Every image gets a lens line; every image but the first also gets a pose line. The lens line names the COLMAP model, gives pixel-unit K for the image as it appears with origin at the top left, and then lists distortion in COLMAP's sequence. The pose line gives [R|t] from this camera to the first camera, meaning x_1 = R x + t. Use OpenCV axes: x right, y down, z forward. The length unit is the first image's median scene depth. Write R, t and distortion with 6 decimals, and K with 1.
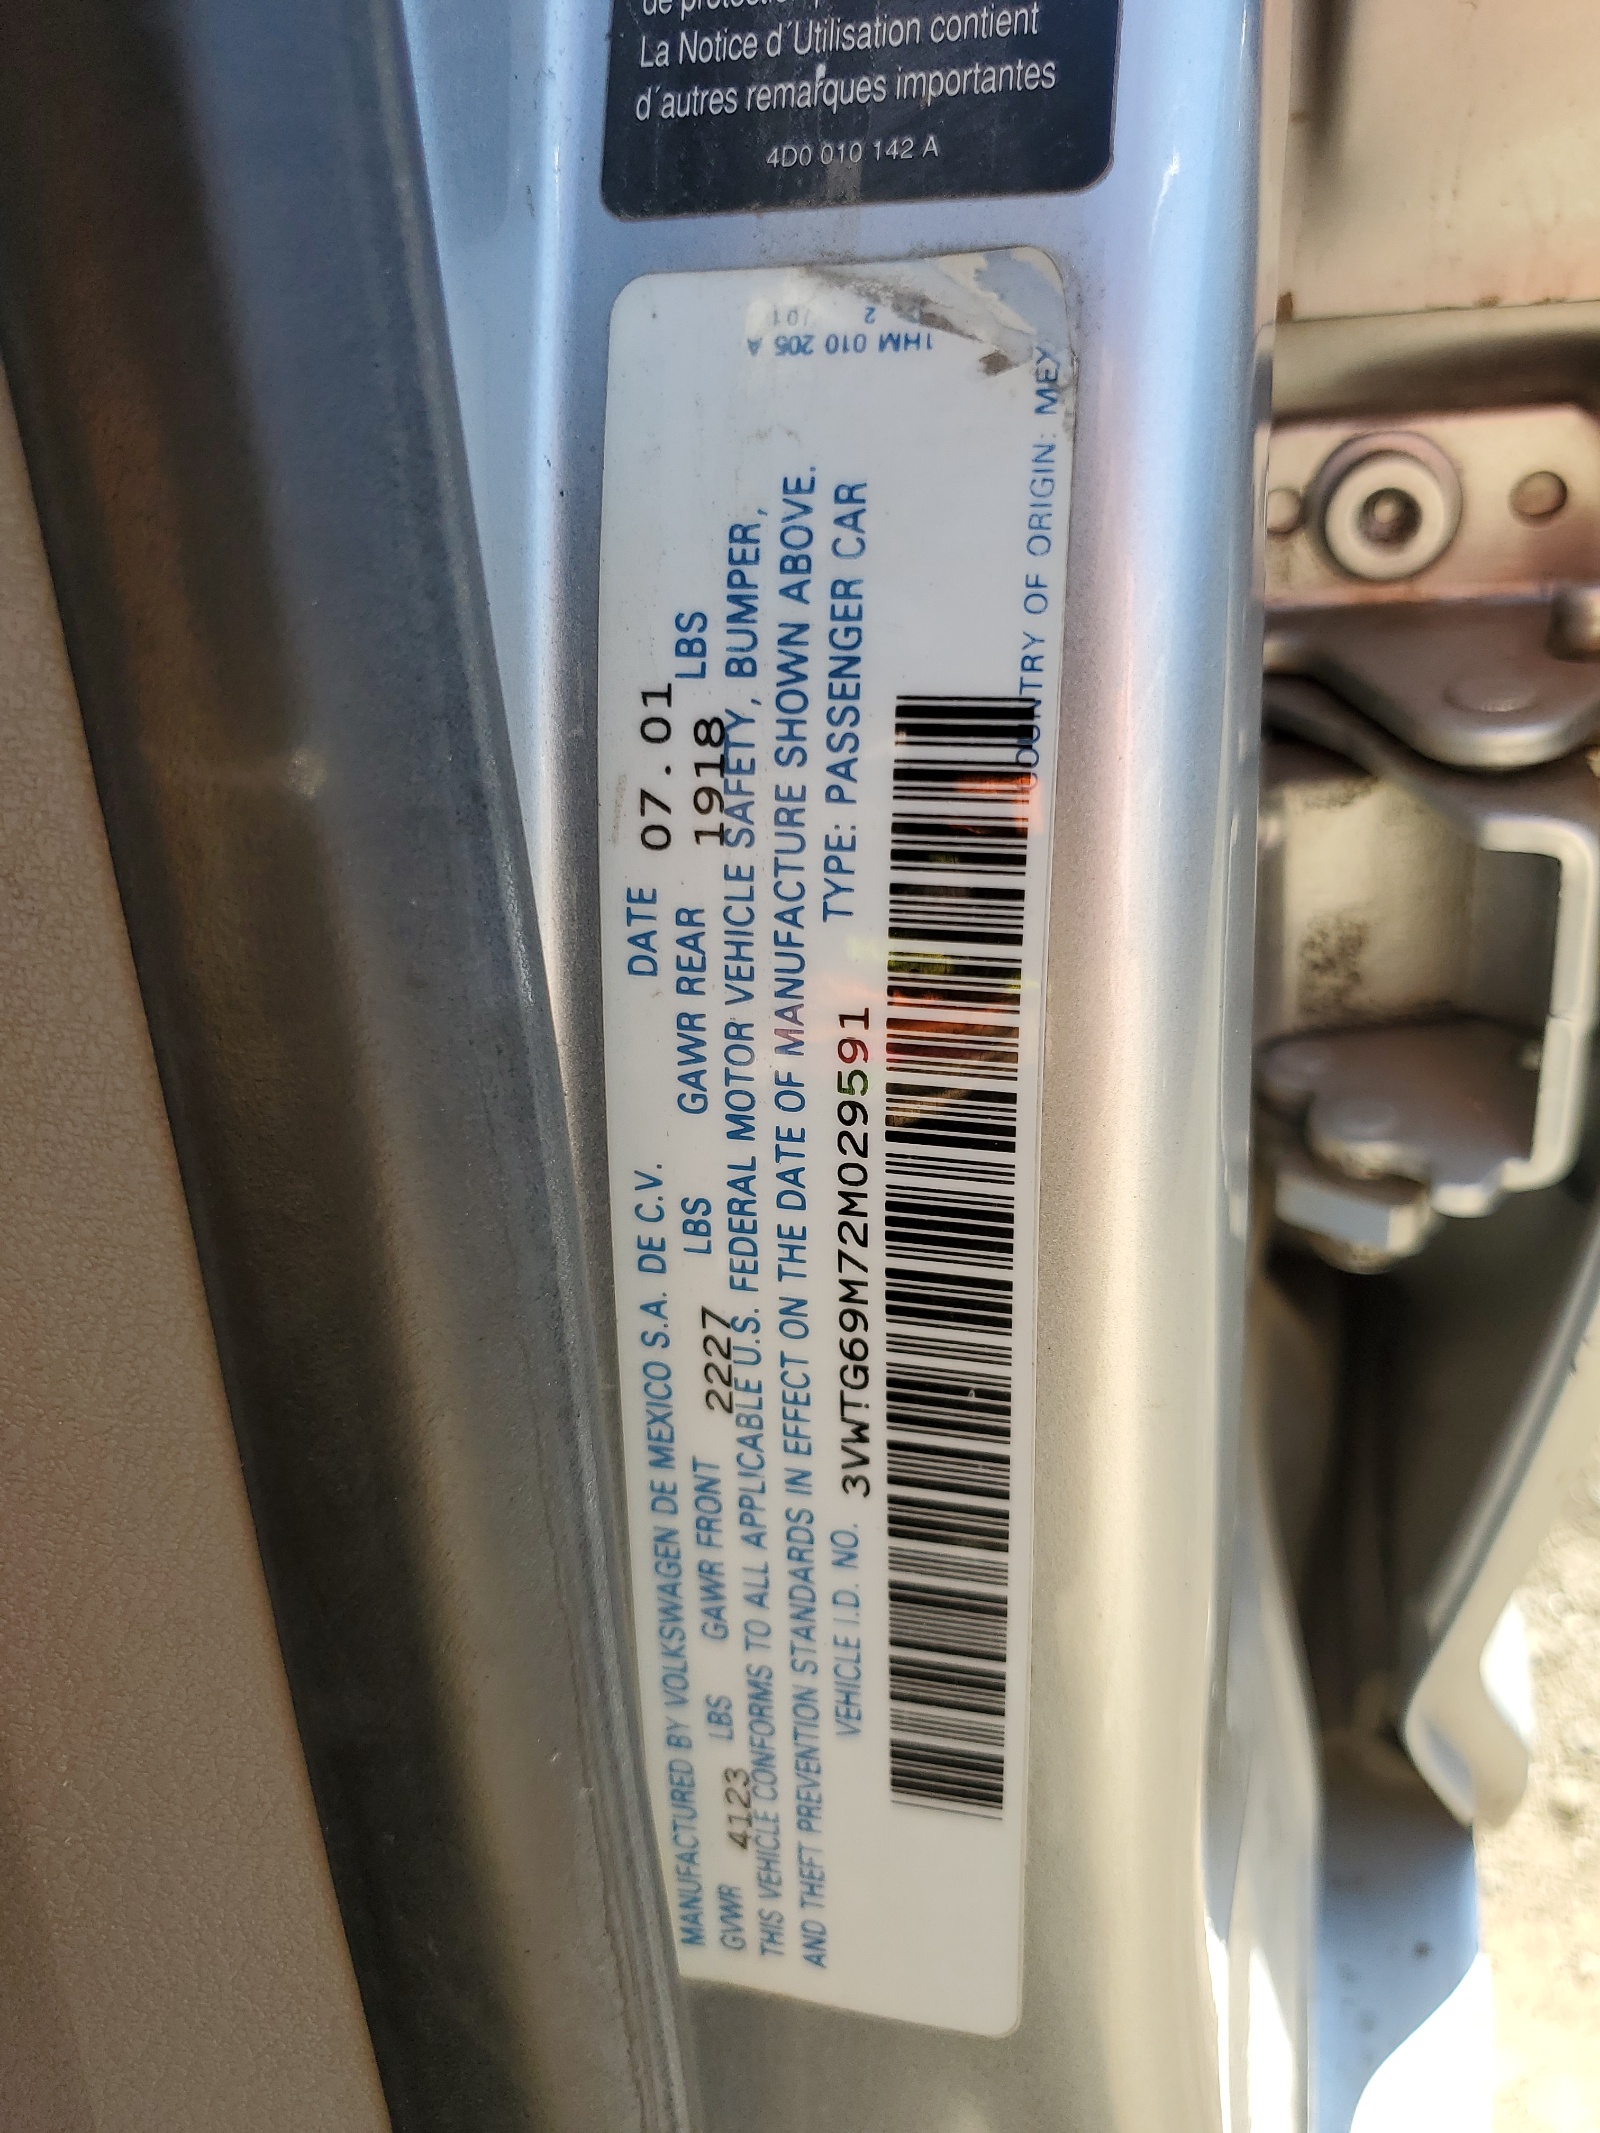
lens RADIAL K [[1619.9, 0, 800.7], [0, 1619.9, 1067.1], [0, 0, 1]] dist [-0.016997, -0.006057]
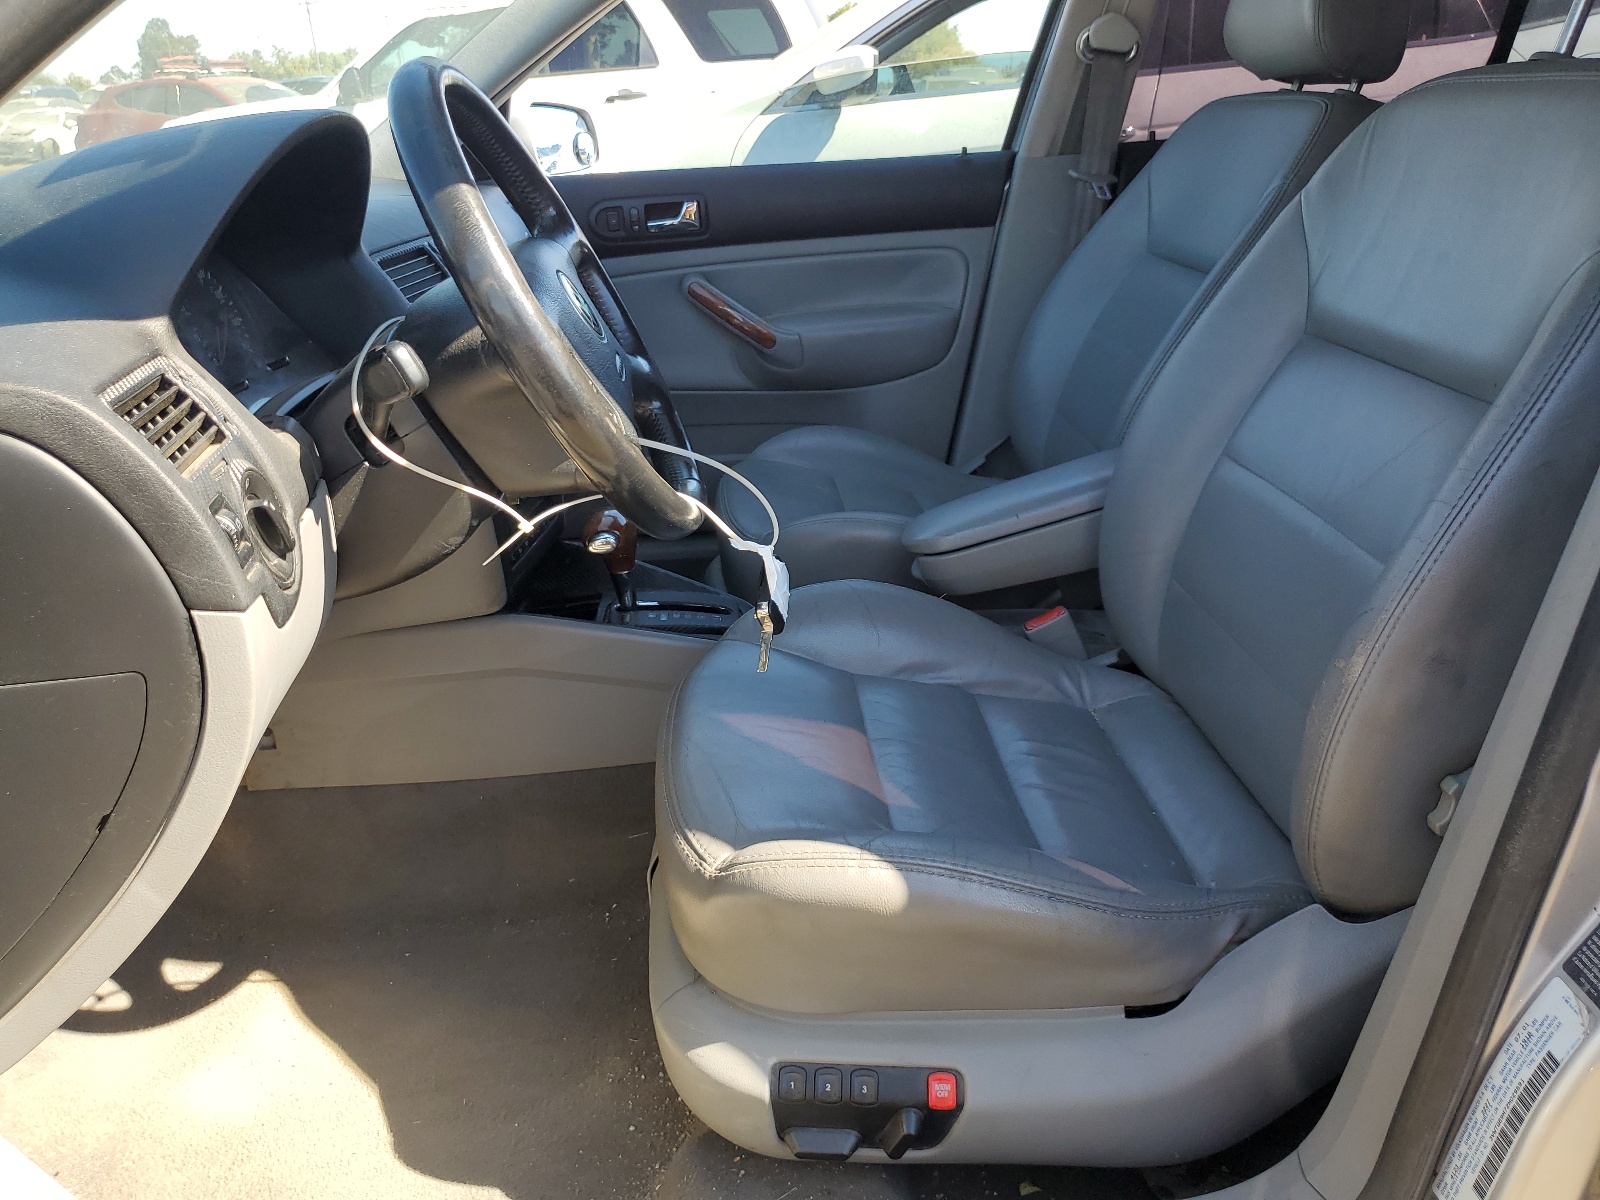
lens RADIAL K [[1215.1, 0, 800.0], [0, 1215.1, 600.4], [0, 0, 1]] dist [-0.016997, -0.006057]
pose [[0.295445, 0.421516, -0.857343, 2.660579], [-0.459751, 0.849388, 0.259172, -1.686520], [0.837461, 0.317593, 0.444740, -4.511681]]
